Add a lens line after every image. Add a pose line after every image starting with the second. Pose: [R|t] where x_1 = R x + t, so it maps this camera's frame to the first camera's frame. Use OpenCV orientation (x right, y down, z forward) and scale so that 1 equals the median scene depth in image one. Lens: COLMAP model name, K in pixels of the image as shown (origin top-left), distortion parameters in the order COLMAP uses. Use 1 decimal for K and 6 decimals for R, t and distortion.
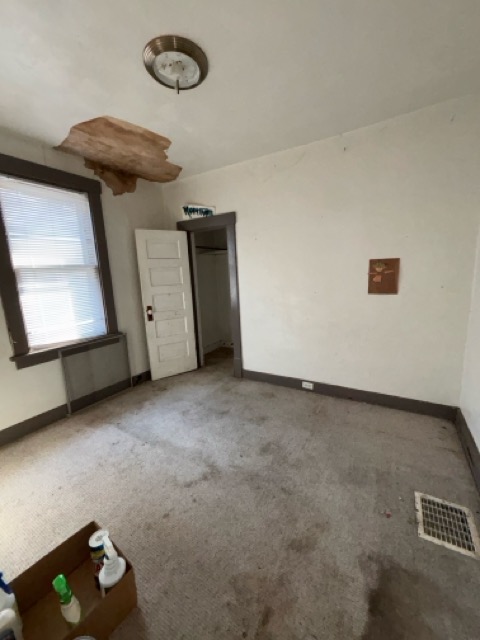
lens RADIAL K [[257.8, 0, 241.9], [0, 257.8, 321.1], [0, 0, 1]] dist [-0.001726, -0.000450]
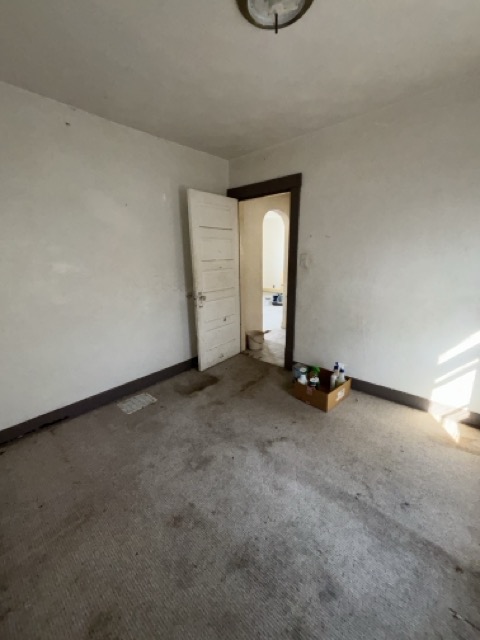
lens RADIAL K [[257.8, 0, 241.9], [0, 257.8, 321.1], [0, 0, 1]] dist [-0.001726, -0.000450]
pose [[-0.981135, 0.007670, 0.193174, -0.223993], [0.088960, 0.905051, 0.415894, -0.325329], [-0.171642, 0.425233, -0.888659, 1.637315]]
